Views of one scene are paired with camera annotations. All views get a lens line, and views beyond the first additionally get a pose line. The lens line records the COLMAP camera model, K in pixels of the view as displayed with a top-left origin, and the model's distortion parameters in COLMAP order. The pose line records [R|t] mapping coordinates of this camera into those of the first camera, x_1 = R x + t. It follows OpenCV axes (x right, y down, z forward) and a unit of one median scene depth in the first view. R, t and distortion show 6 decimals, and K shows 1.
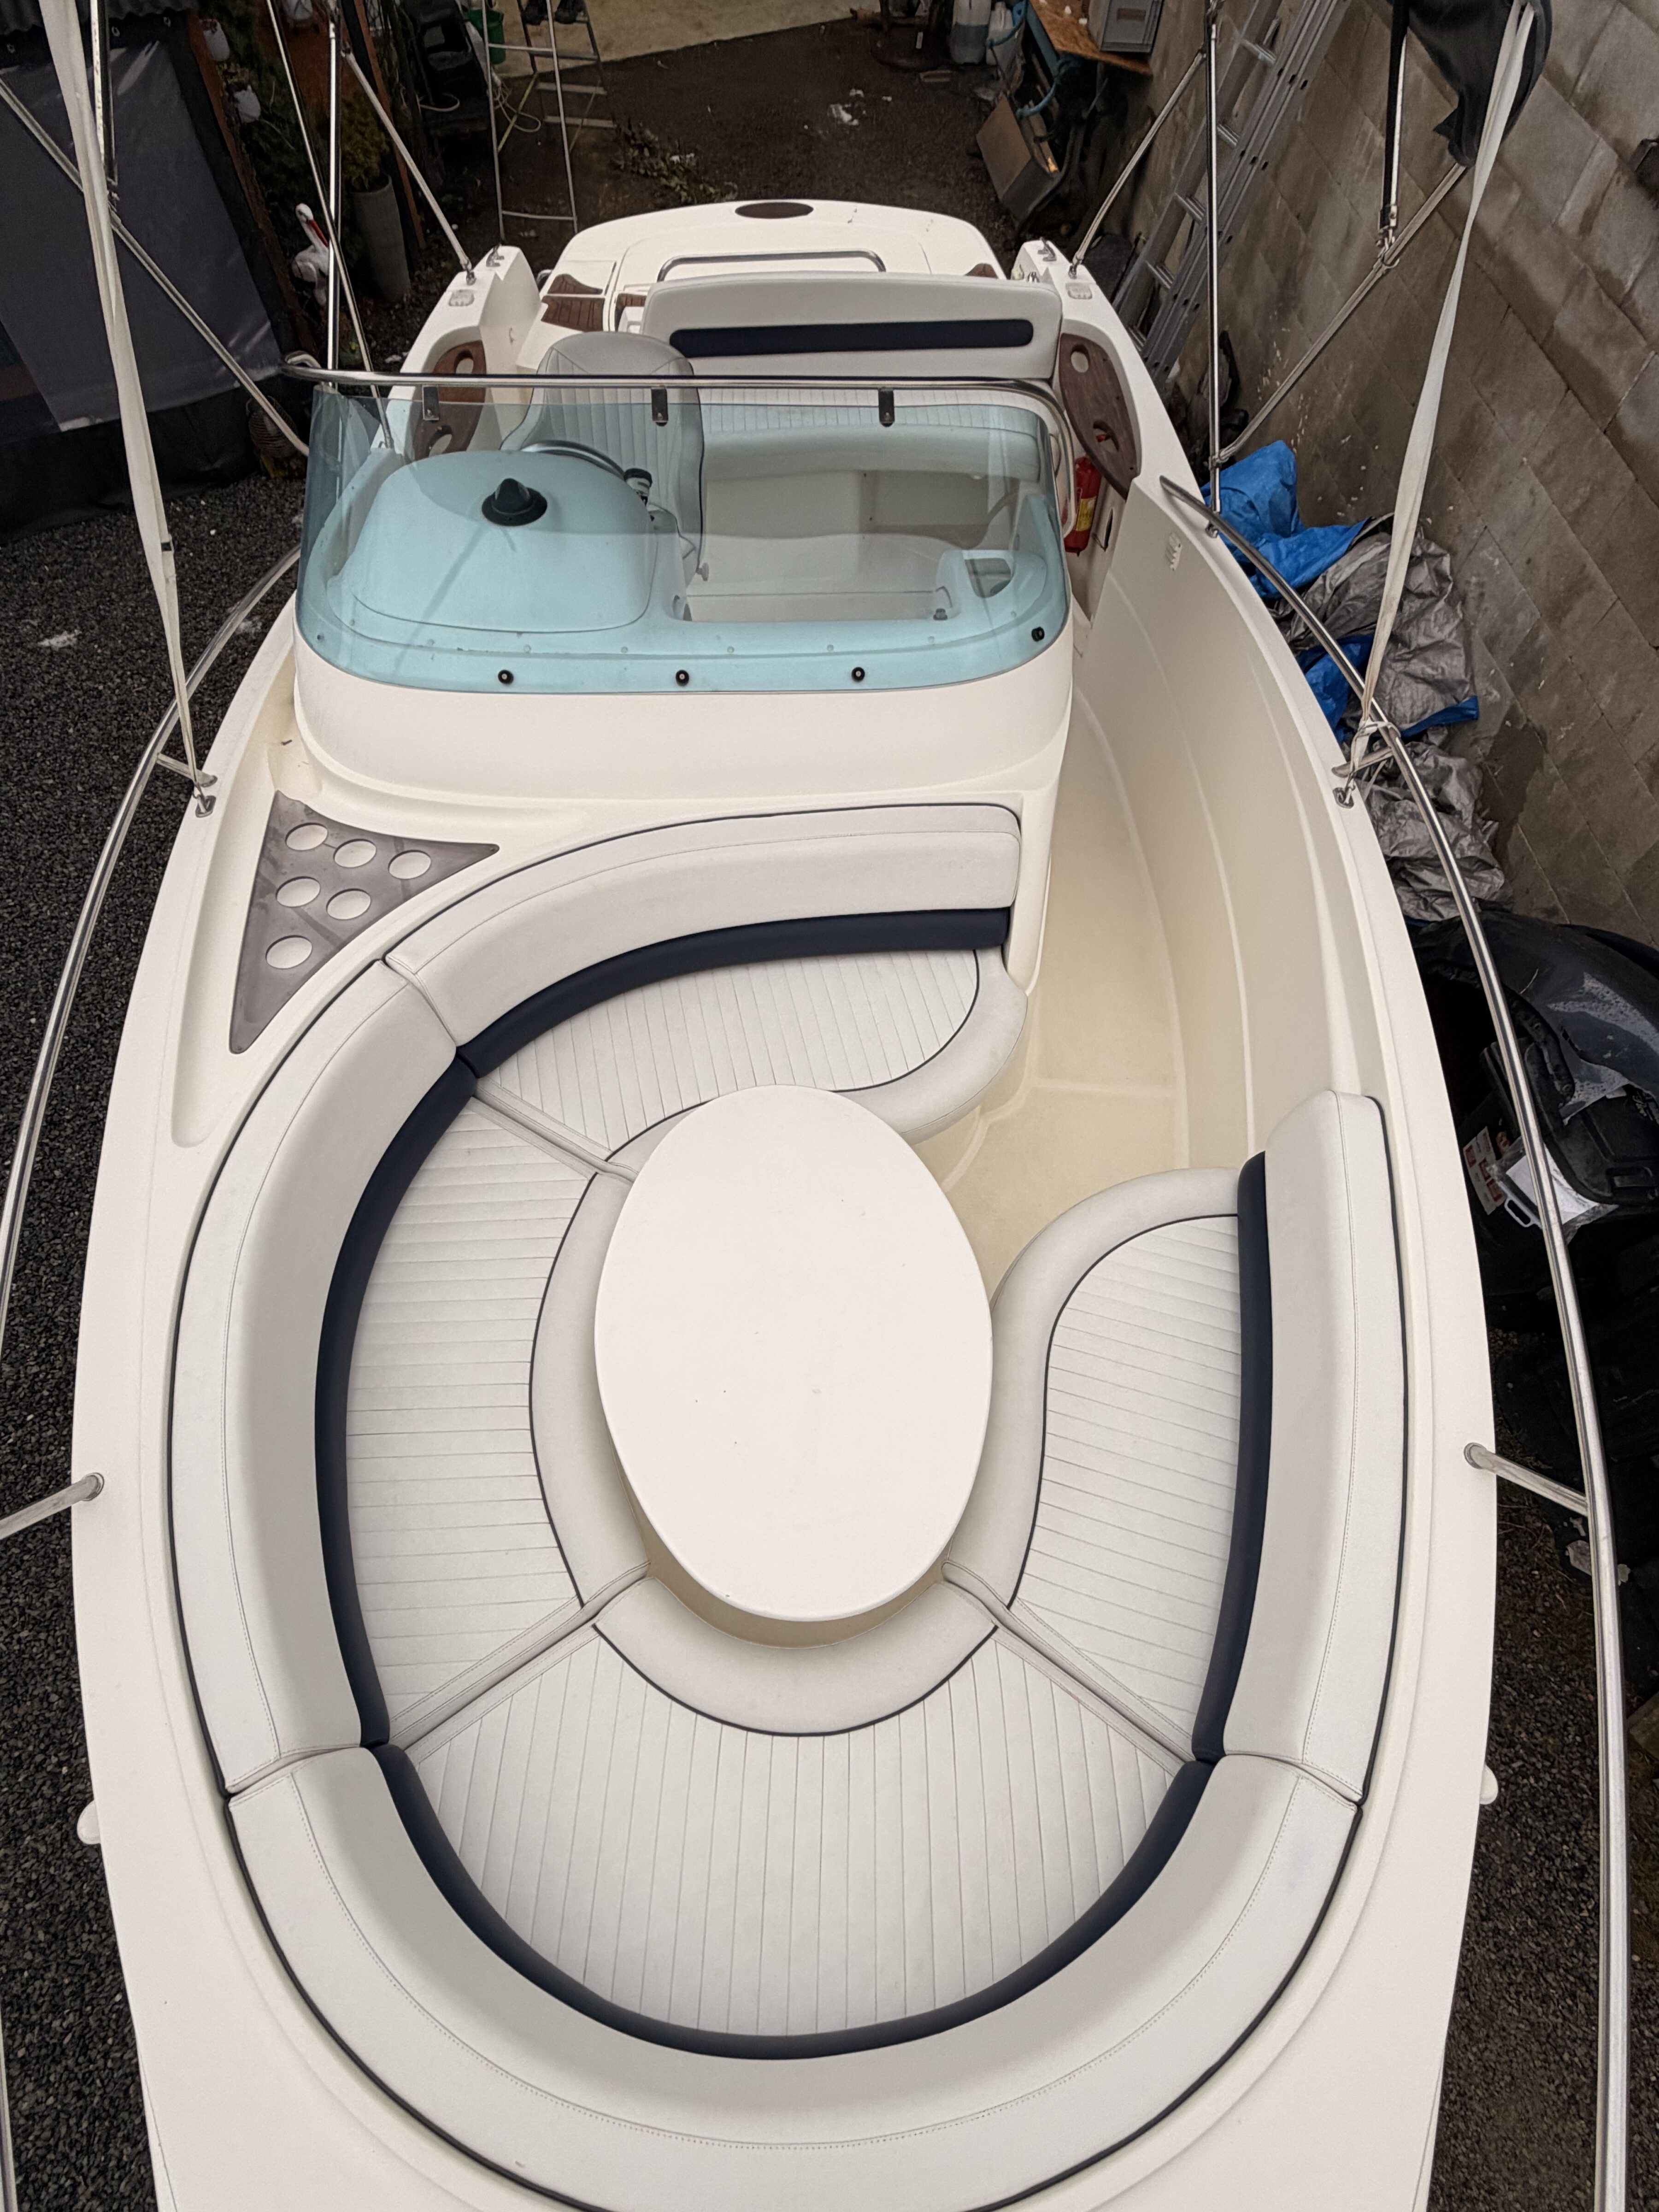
lens RADIAL K [[1103.3, 0, 831.8], [0, 1103.3, 1105.9], [0, 0, 1]] dist [-0.000211, 0.001004]
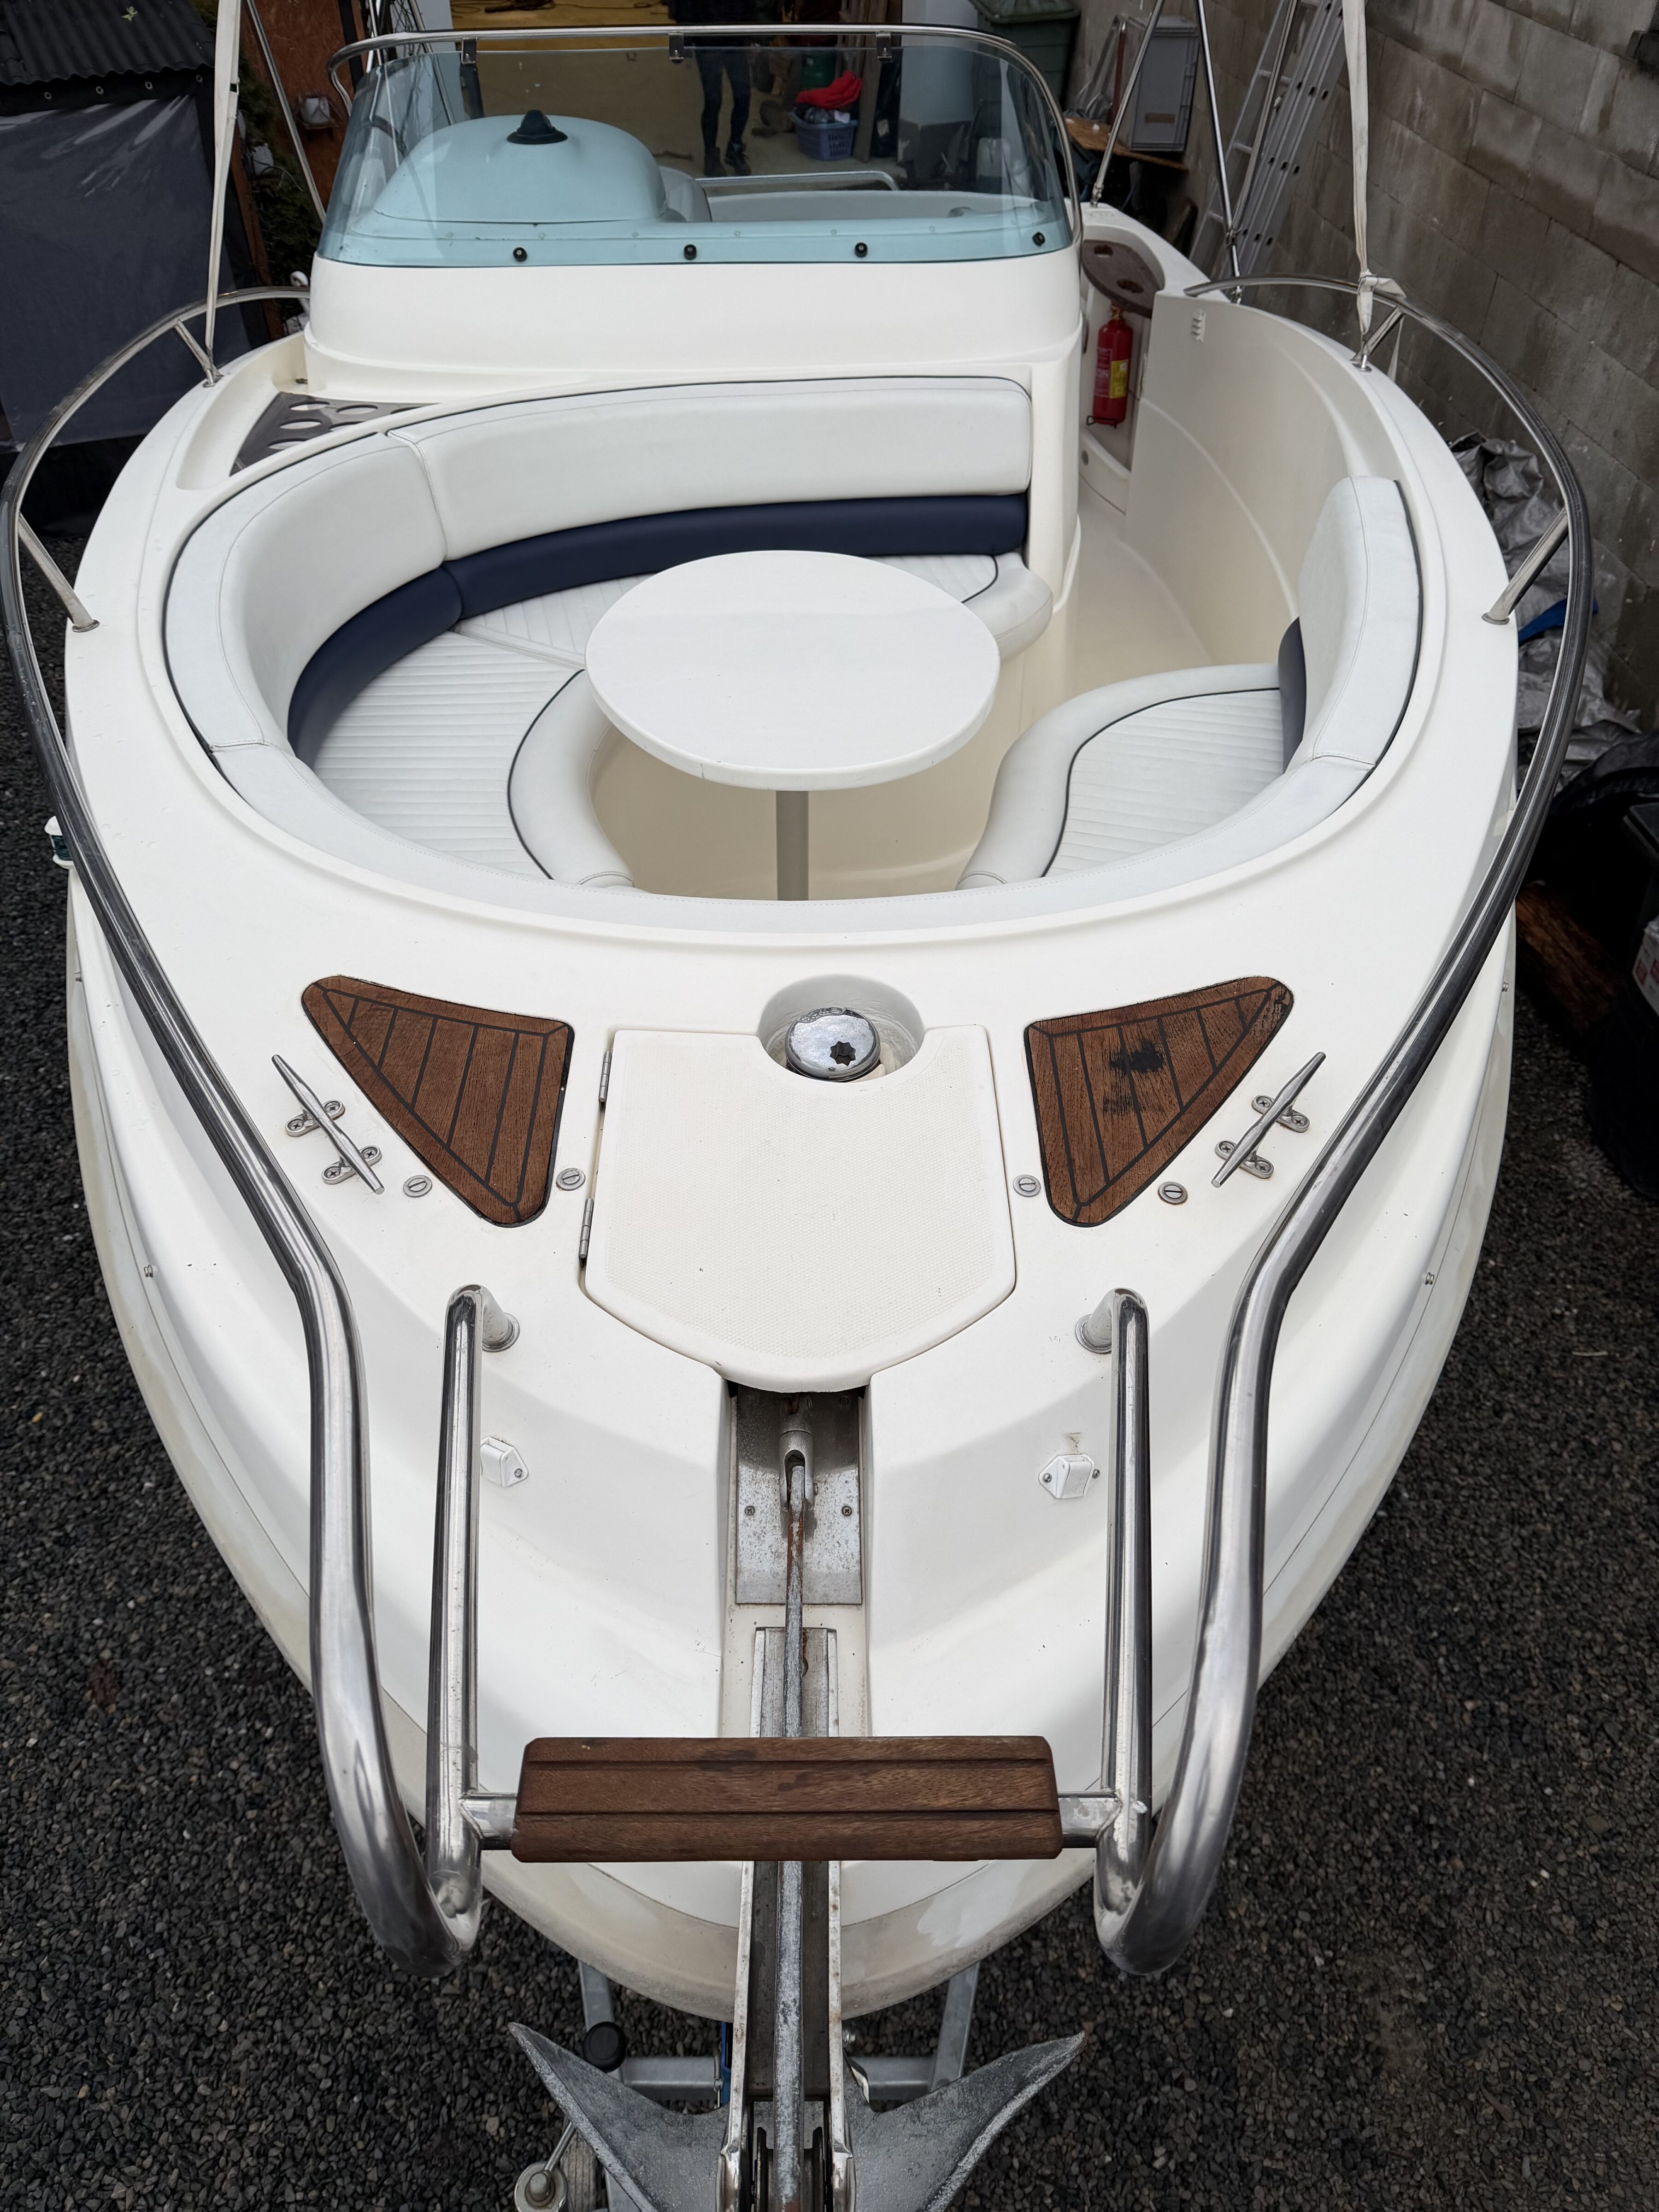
lens RADIAL K [[1581.3, 0, 829.5], [0, 1581.3, 1106.0], [0, 0, 1]] dist [0.002822, -0.007890]
pose [[0.999560, -0.011773, -0.027234, 0.014399], [0.002412, 0.947110, -0.320901, 0.480259], [0.029572, 0.320694, 0.946721, -0.079419]]
